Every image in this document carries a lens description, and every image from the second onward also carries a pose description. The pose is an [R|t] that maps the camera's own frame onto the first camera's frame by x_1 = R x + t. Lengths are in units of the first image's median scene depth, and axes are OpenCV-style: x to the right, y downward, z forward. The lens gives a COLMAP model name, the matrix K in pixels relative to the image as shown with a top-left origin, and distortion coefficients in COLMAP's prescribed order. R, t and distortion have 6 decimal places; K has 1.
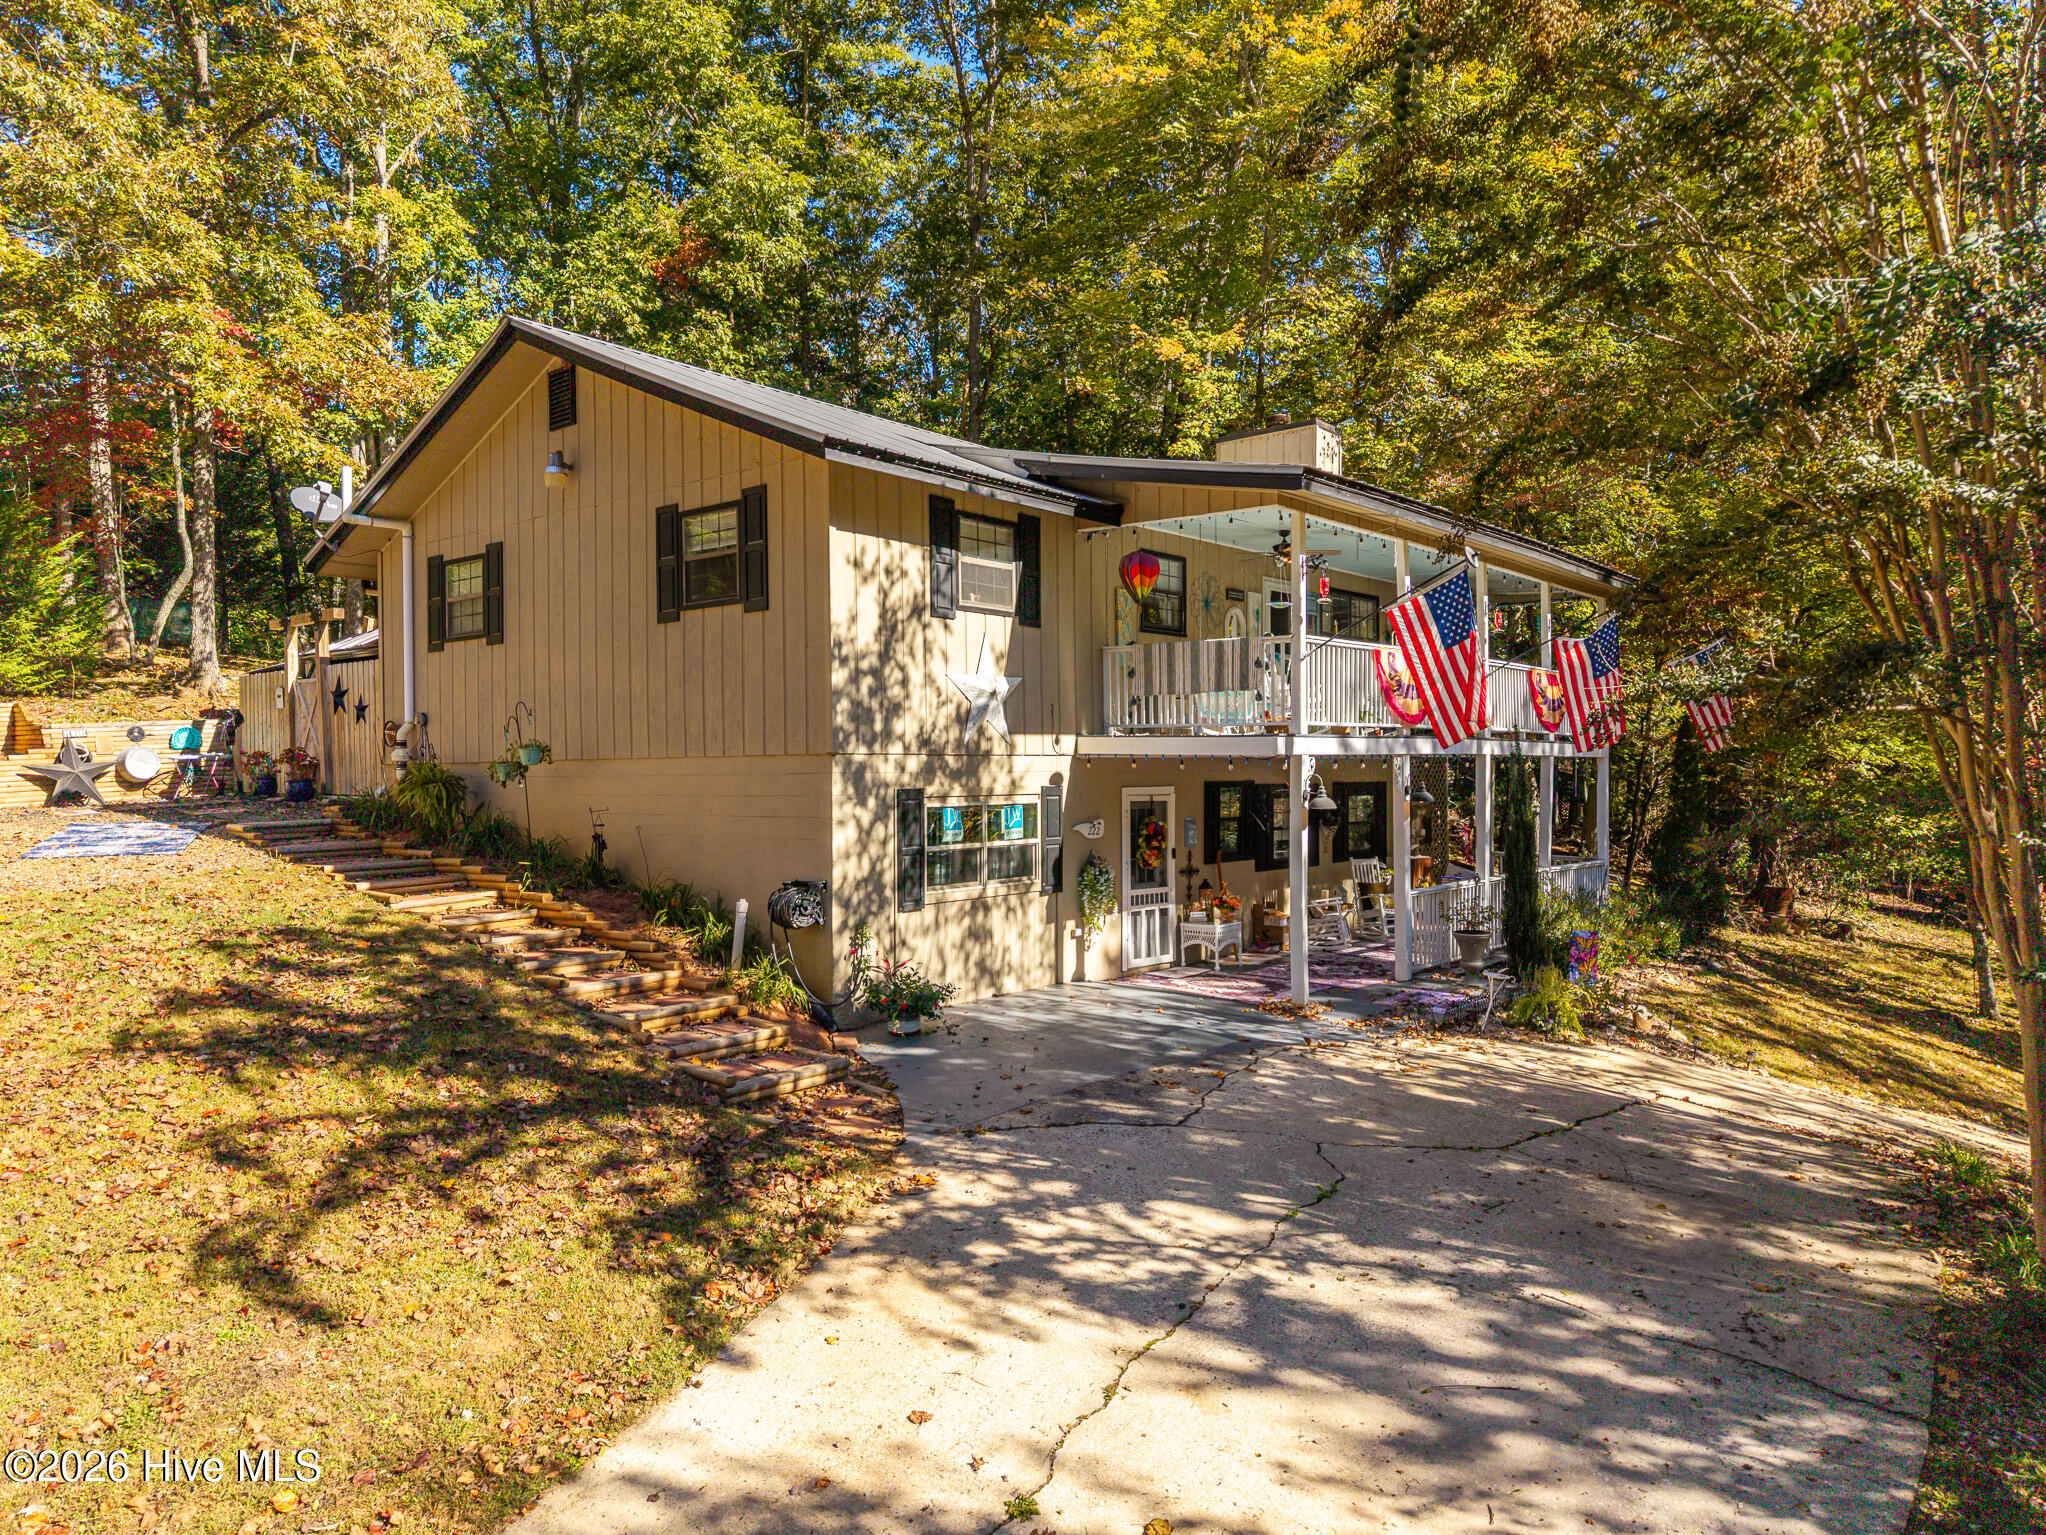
lens RADIAL K [[1429.4, 0, 1030.4], [0, 1429.4, 772.5], [0, 0, 1]] dist [-0.029595, -0.002817]
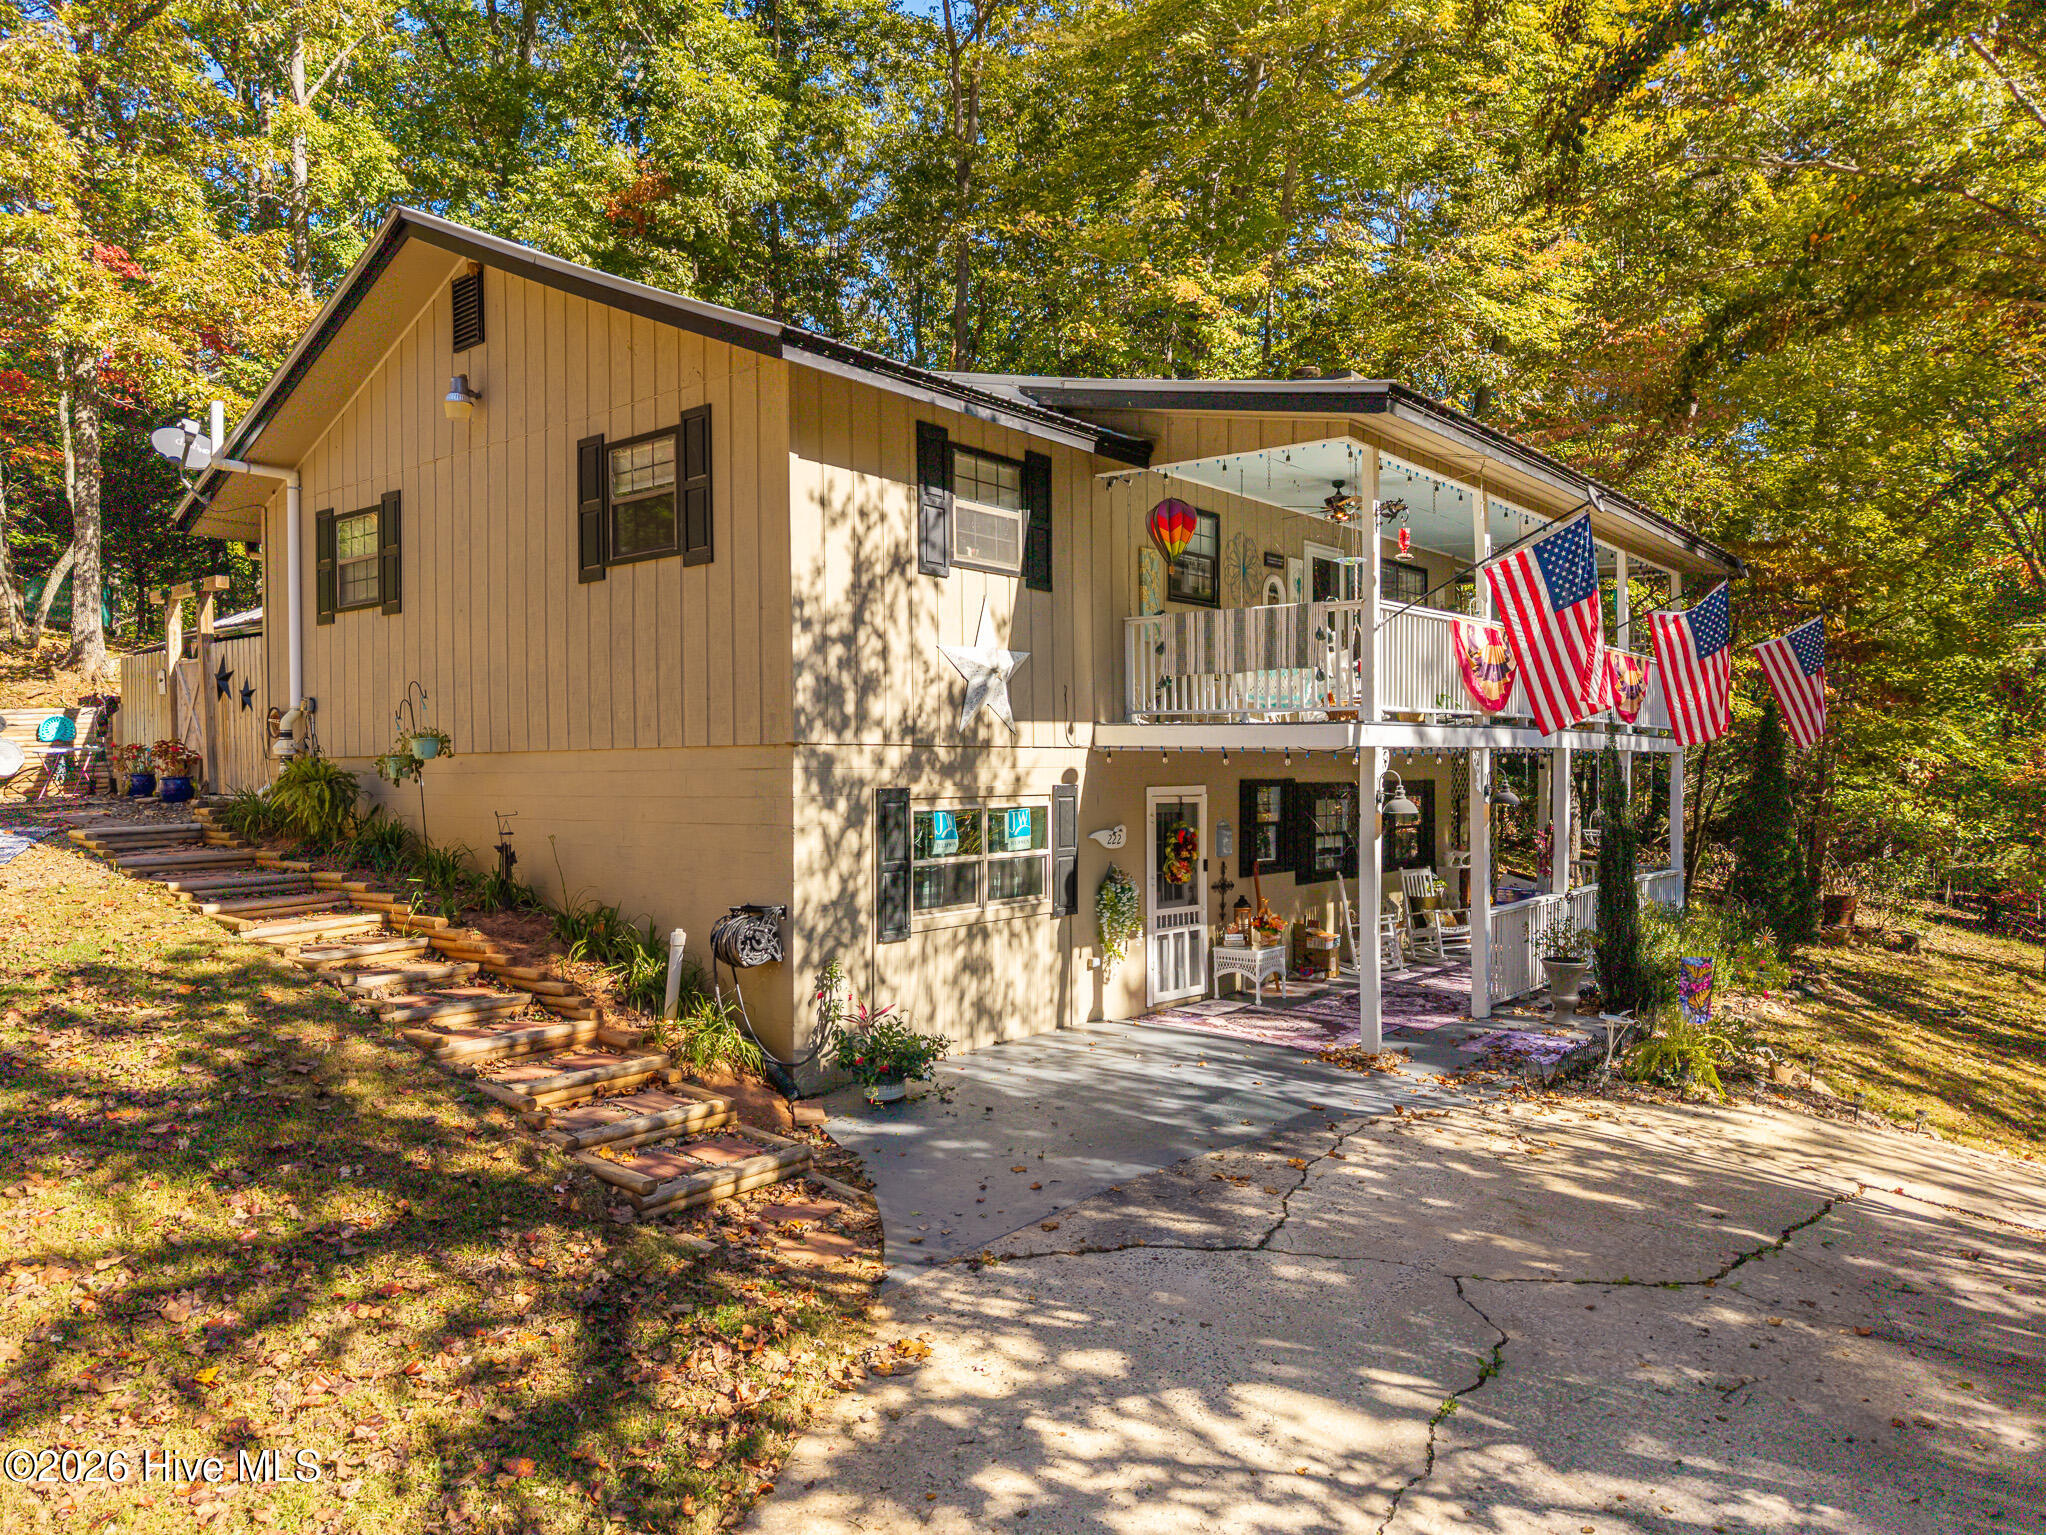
lens RADIAL K [[1429.4, 0, 1016.9], [0, 1429.4, 761.8], [0, 0, 1]] dist [-0.029595, -0.002817]
pose [[0.999995, 0.000578, 0.003154, -0.015887], [-0.000557, 0.999978, -0.006556, 0.001586], [-0.003158, 0.006554, 0.999974, 0.190395]]
